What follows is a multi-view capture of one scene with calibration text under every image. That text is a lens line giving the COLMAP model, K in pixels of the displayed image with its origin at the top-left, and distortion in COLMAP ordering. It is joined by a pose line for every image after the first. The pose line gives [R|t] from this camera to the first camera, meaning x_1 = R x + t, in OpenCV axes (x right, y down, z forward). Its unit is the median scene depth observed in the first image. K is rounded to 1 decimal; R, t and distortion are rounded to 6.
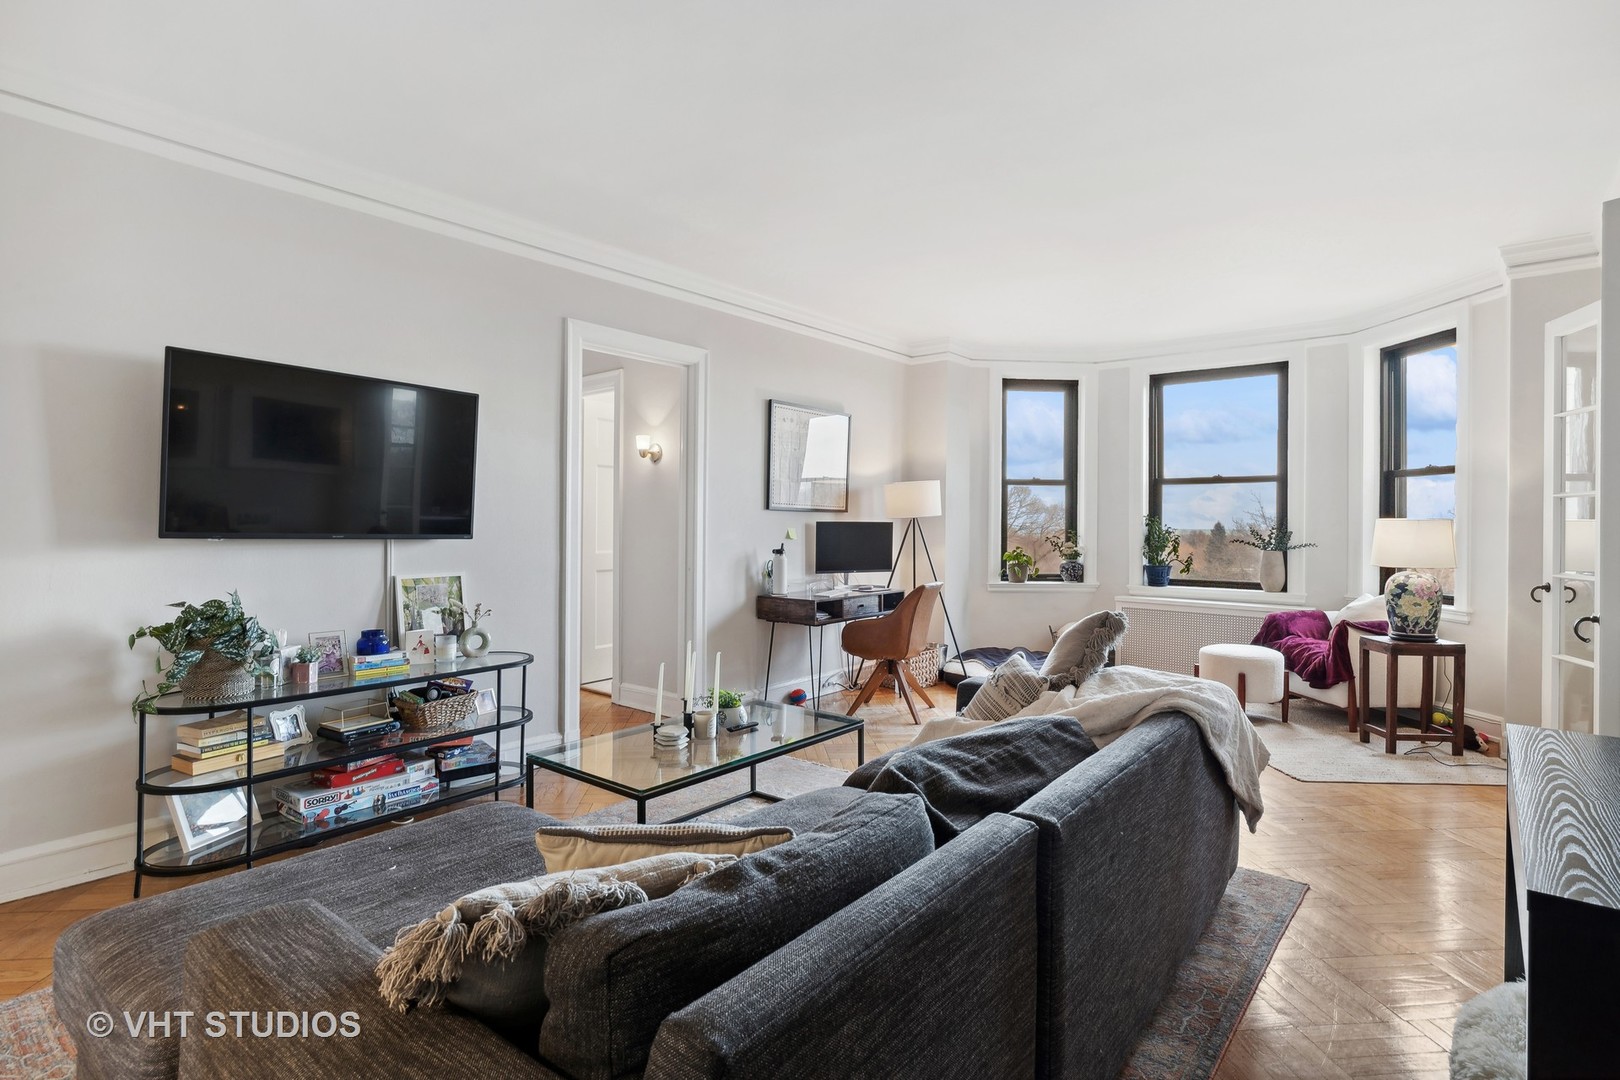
lens RADIAL K [[792.9, 0, 812.1], [0, 792.9, 529.5], [0, 0, 1]] dist [0.004403, 0.000693]
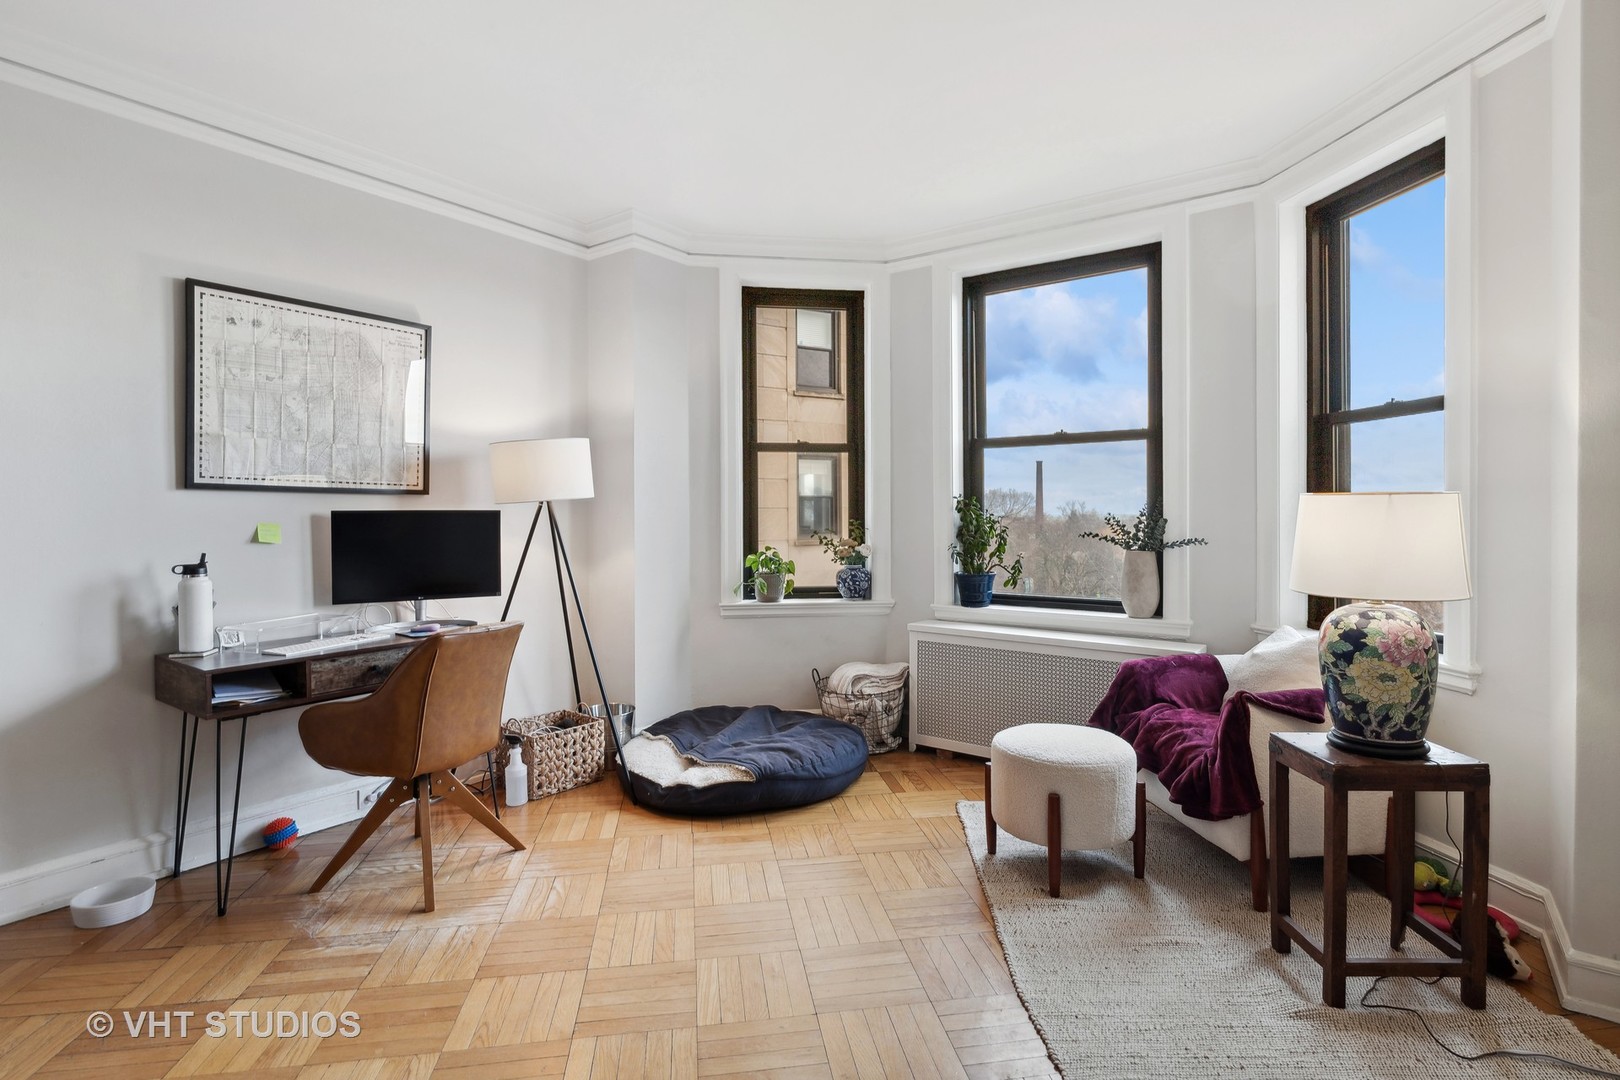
lens RADIAL K [[792.9, 0, 803.2], [0, 792.9, 525.4], [0, 0, 1]] dist [0.004403, 0.000693]
pose [[0.998373, -0.011909, 0.055757, 0.305705], [0.011411, 0.999892, 0.009240, -0.001454], [-0.055861, -0.008589, 0.998402, 0.429018]]
